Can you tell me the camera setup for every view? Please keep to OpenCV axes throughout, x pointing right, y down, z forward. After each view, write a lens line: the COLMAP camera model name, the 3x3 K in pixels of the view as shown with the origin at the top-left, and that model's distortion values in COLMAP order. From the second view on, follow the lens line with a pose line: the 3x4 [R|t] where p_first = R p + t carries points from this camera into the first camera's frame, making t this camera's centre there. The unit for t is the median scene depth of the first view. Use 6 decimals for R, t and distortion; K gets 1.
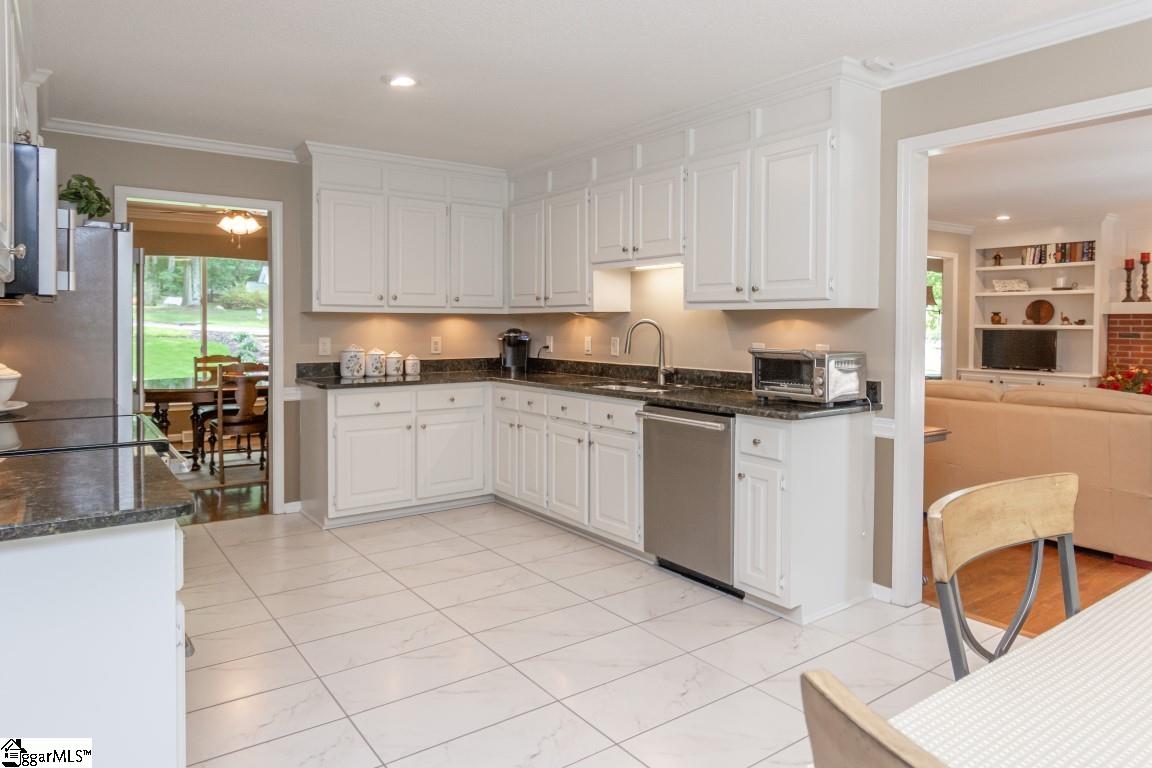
lens RADIAL K [[723.8, 0, 579.5], [0, 723.8, 336.6], [0, 0, 1]] dist [0.007190, 0.005515]
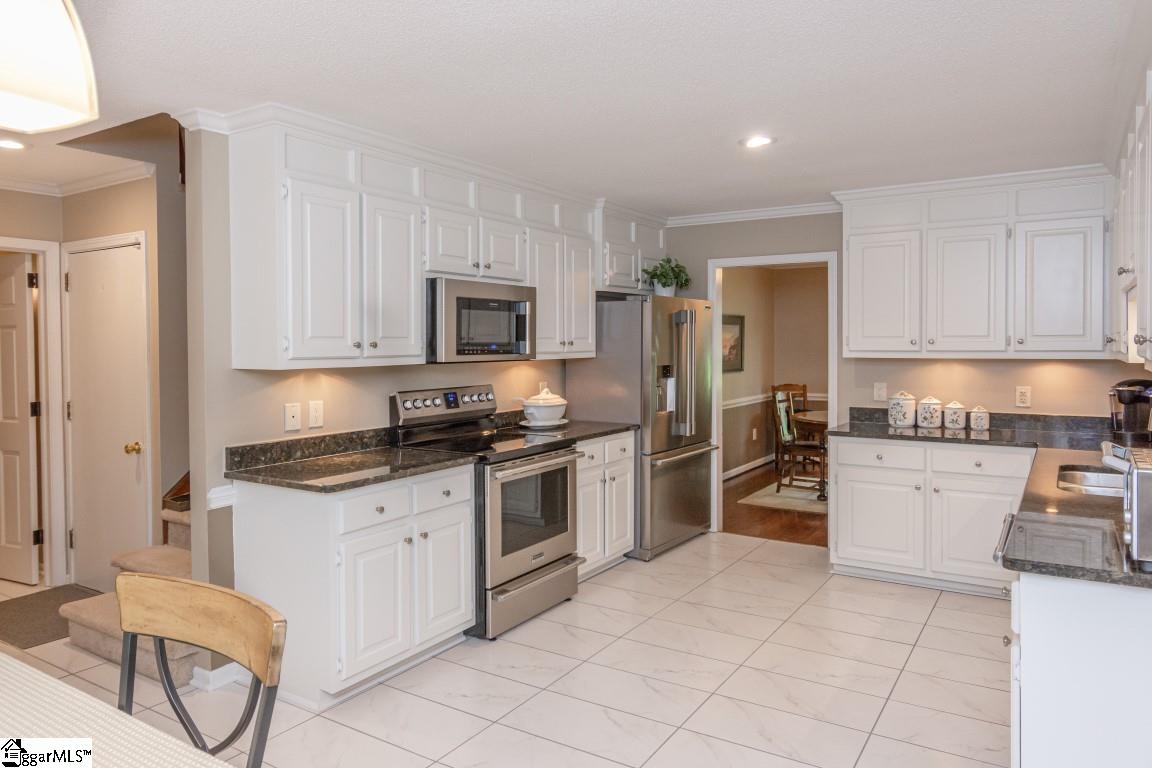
lens RADIAL K [[745.9, 0, 614.9], [0, 745.9, 350.9], [0, 0, 1]] dist [-0.002816, -0.000258]
pose [[0.395161, 0.002566, -0.918608, 1.088806], [-0.018808, 0.999809, -0.005297, -0.074553], [0.918419, 0.019370, 0.395134, 0.688311]]
